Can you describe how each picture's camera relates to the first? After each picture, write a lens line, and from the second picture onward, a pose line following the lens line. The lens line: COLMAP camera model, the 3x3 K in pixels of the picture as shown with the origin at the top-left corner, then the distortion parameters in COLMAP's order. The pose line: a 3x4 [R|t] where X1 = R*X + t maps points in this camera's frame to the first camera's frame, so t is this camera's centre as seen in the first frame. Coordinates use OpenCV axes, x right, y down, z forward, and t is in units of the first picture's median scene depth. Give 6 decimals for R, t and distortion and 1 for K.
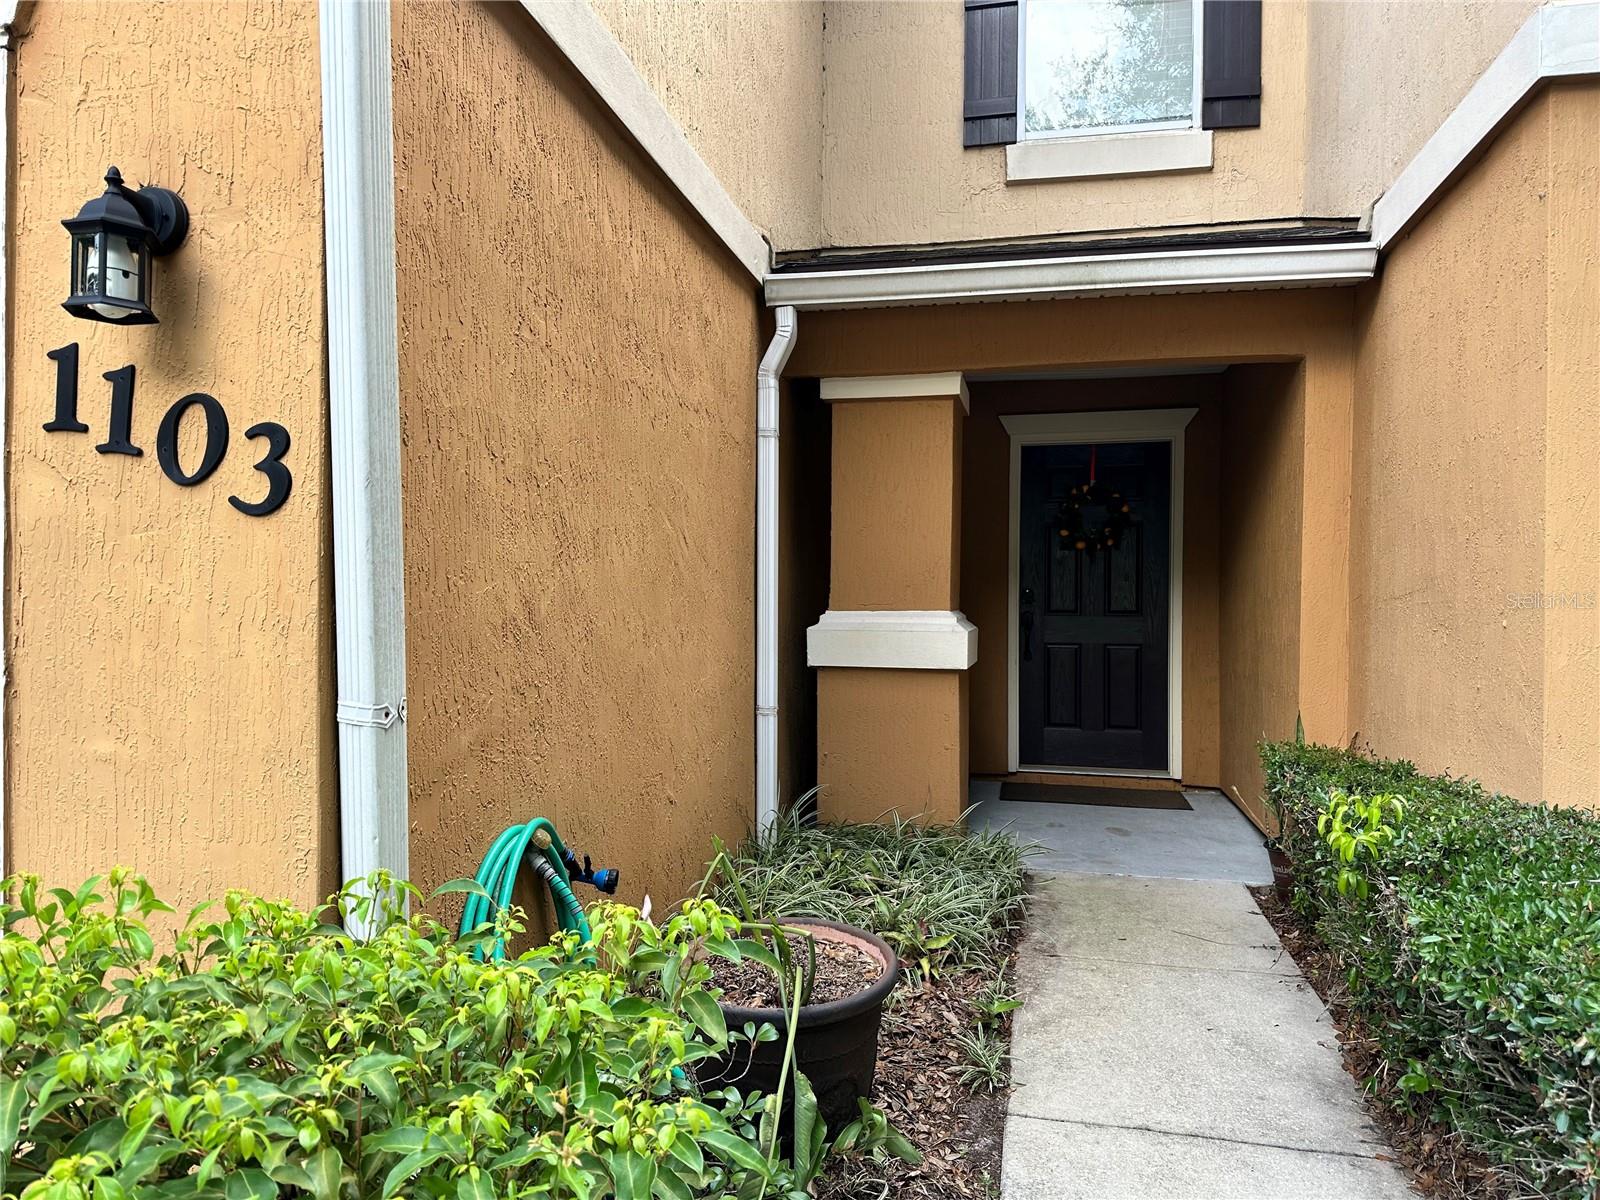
lens RADIAL K [[1129.0, 0, 758.3], [0, 1129.0, 589.0], [0, 0, 1]] dist [0.033036, -0.040263]
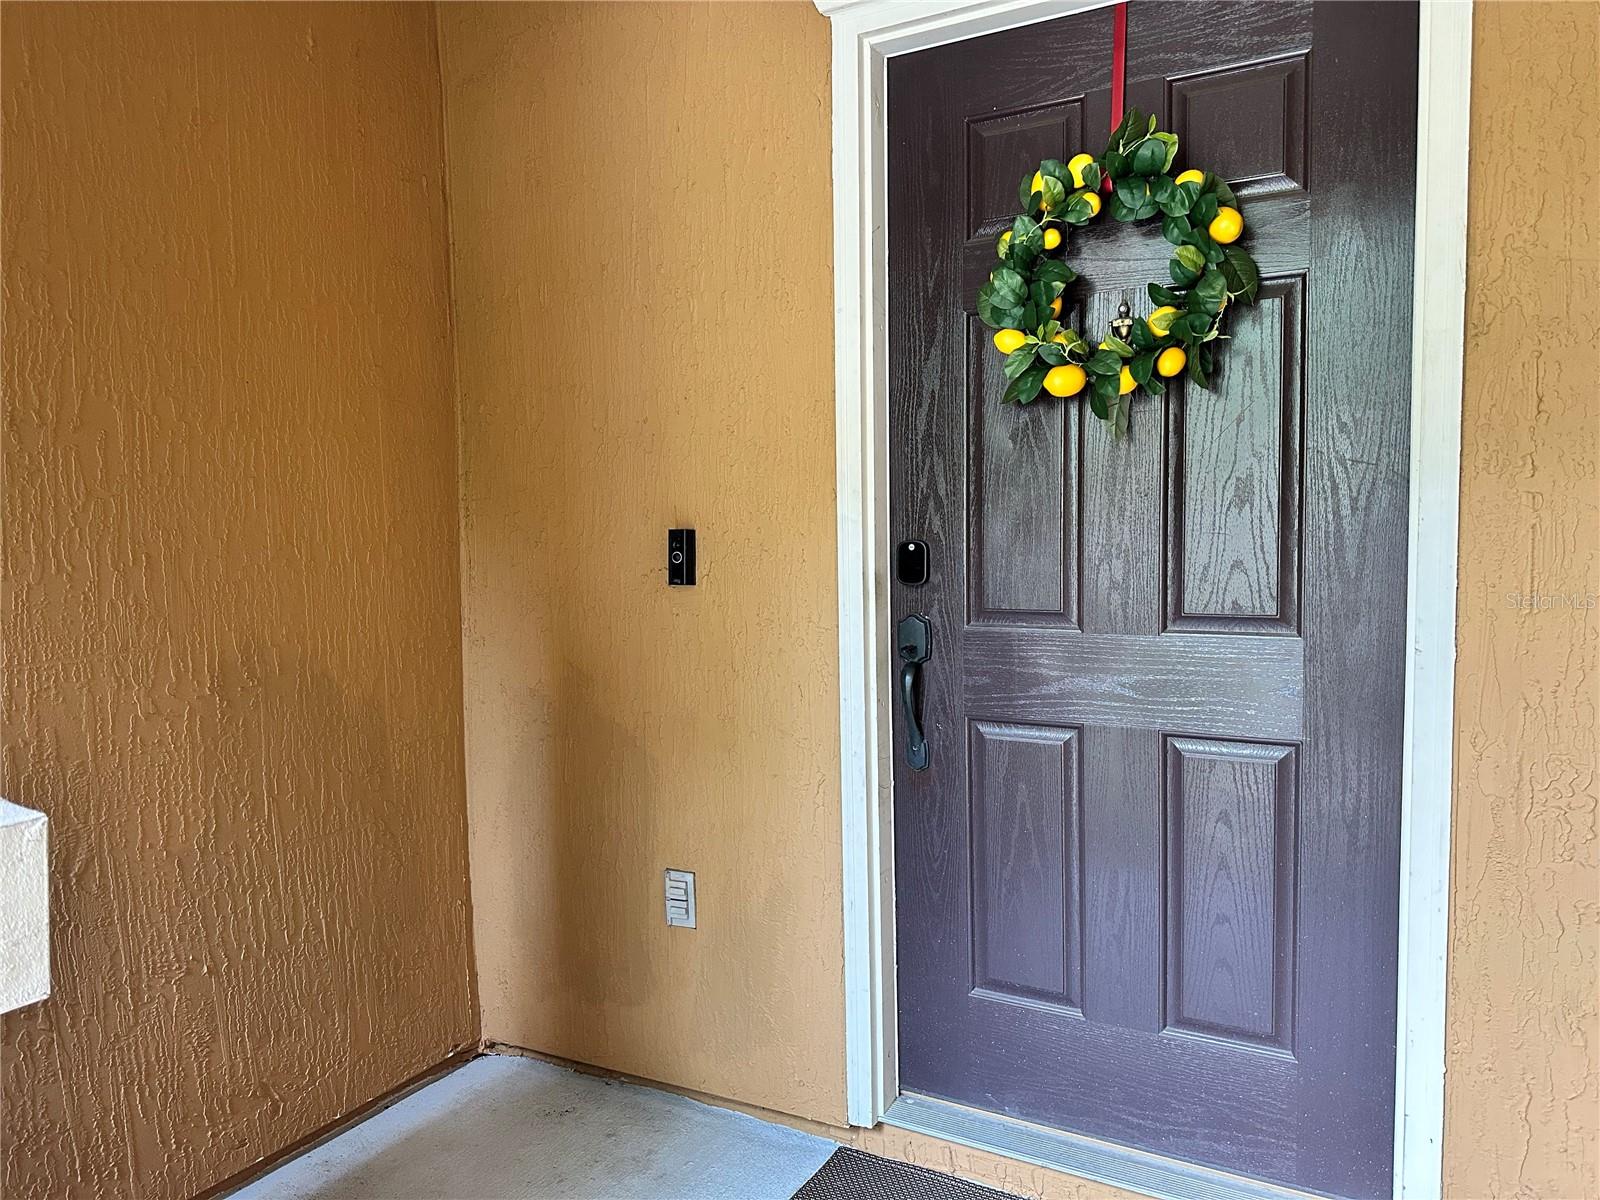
lens RADIAL K [[1129.0, 0, 804.2], [0, 1129.0, 611.6], [0, 0, 1]] dist [0.033036, -0.040263]
pose [[0.957307, 0.001096, -0.289072, 0.315609], [0.018656, 0.997674, 0.065564, -0.001492], [0.288471, -0.068158, 0.955060, 0.739433]]
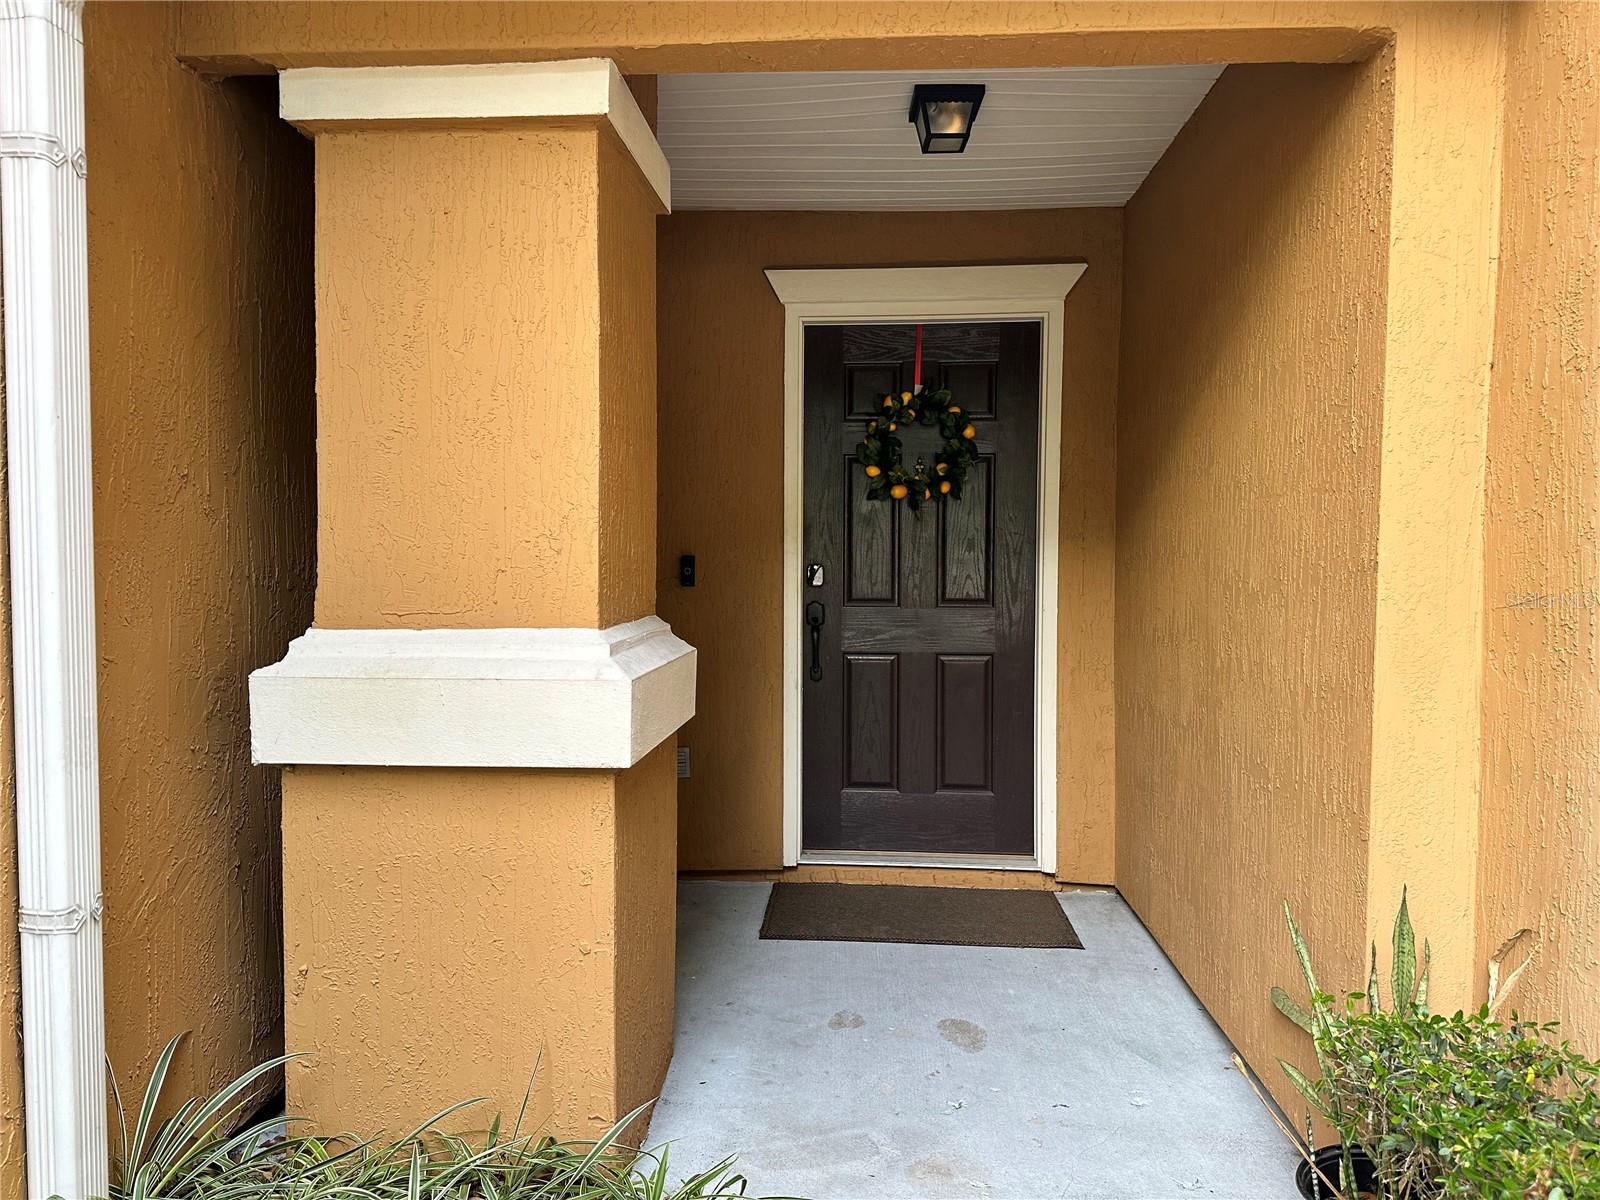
lens RADIAL K [[1129.0, 0, 803.9], [0, 1129.0, 594.1], [0, 0, 1]] dist [0.033036, -0.040263]
pose [[0.983464, -0.009320, 0.180862, 0.129578], [0.002274, 0.999232, 0.039123, -0.007960], [-0.181087, -0.038065, 0.982730, 0.428432]]
